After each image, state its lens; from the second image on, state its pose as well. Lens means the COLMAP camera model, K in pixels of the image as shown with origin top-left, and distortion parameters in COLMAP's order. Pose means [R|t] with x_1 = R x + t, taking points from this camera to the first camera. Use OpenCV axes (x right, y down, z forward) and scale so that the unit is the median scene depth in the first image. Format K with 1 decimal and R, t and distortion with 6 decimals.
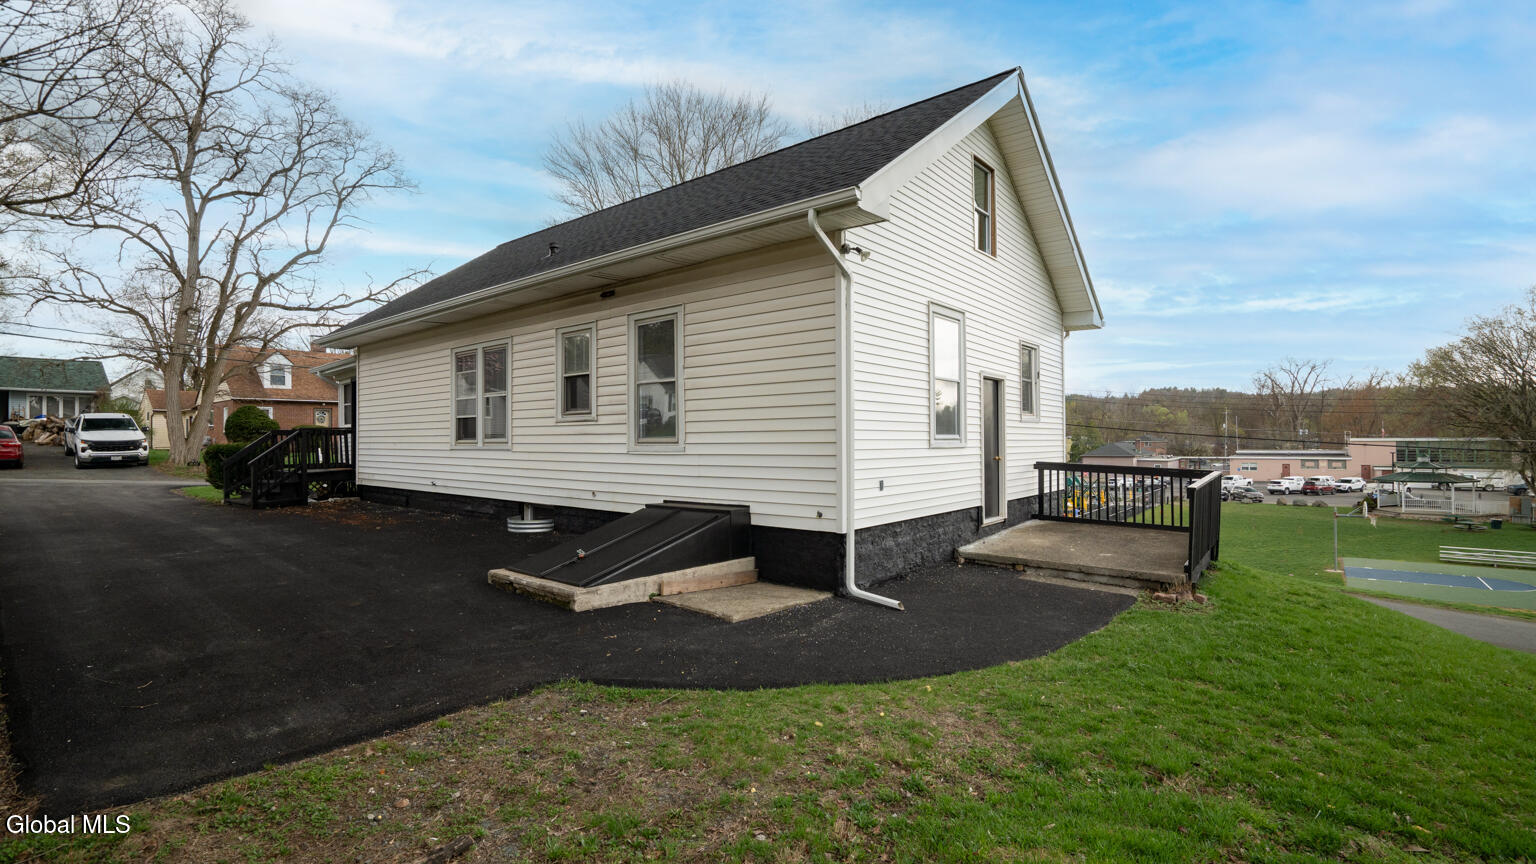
lens RADIAL K [[694.9, 0, 764.9], [0, 694.9, 428.1], [0, 0, 1]] dist [-0.060198, 0.023168]
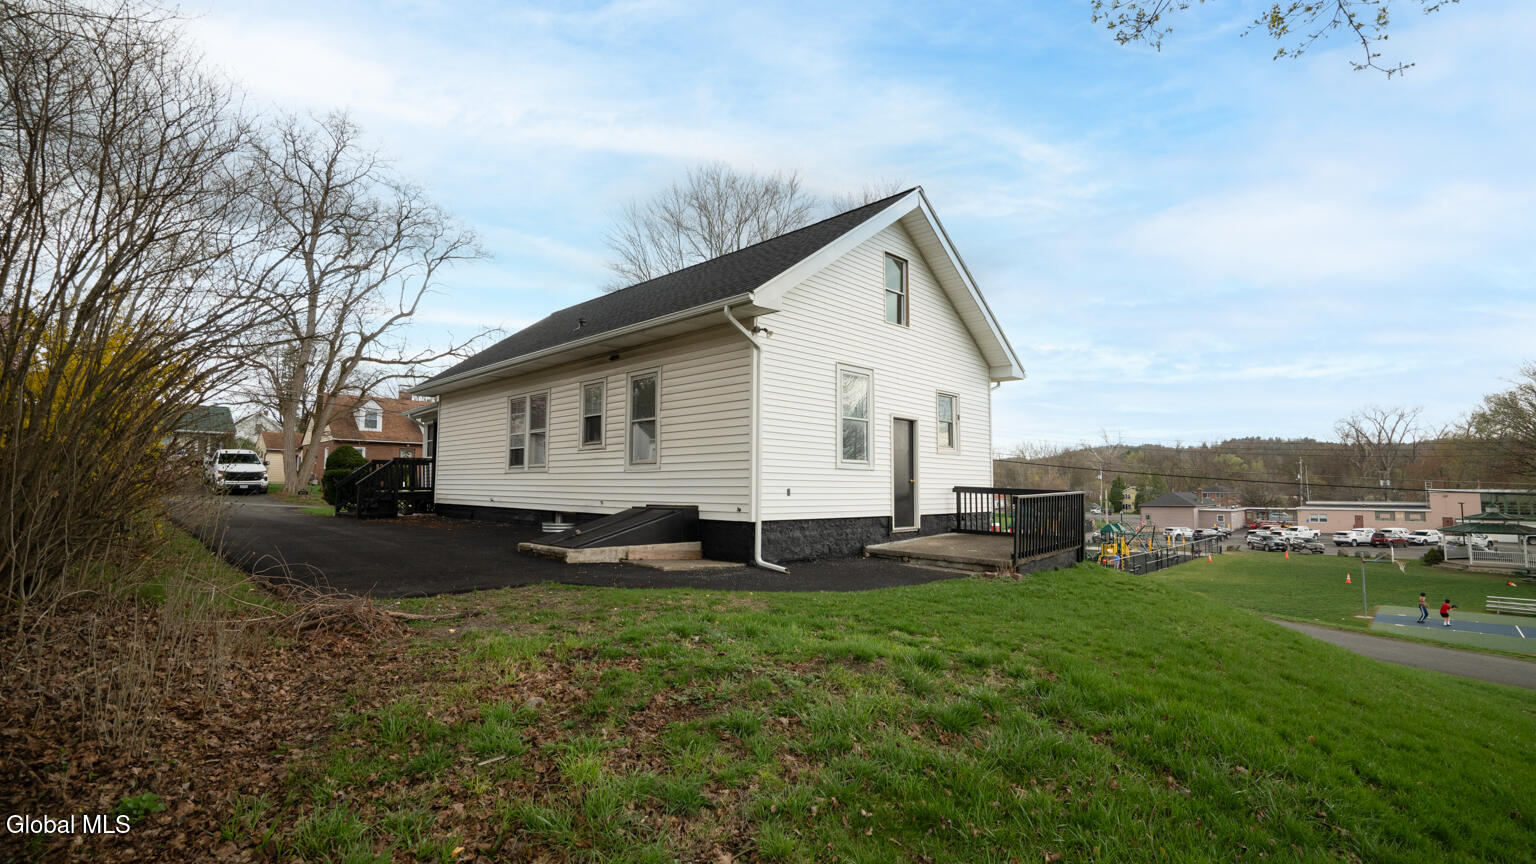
lens RADIAL K [[694.9, 0, 764.9], [0, 694.9, 428.1], [0, 0, 1]] dist [-0.060198, 0.023168]
pose [[0.995802, 0.003398, -0.091472, 0.119648], [-0.009792, 0.997531, -0.069542, 0.024576], [0.091009, 0.070146, 0.993377, -0.204843]]
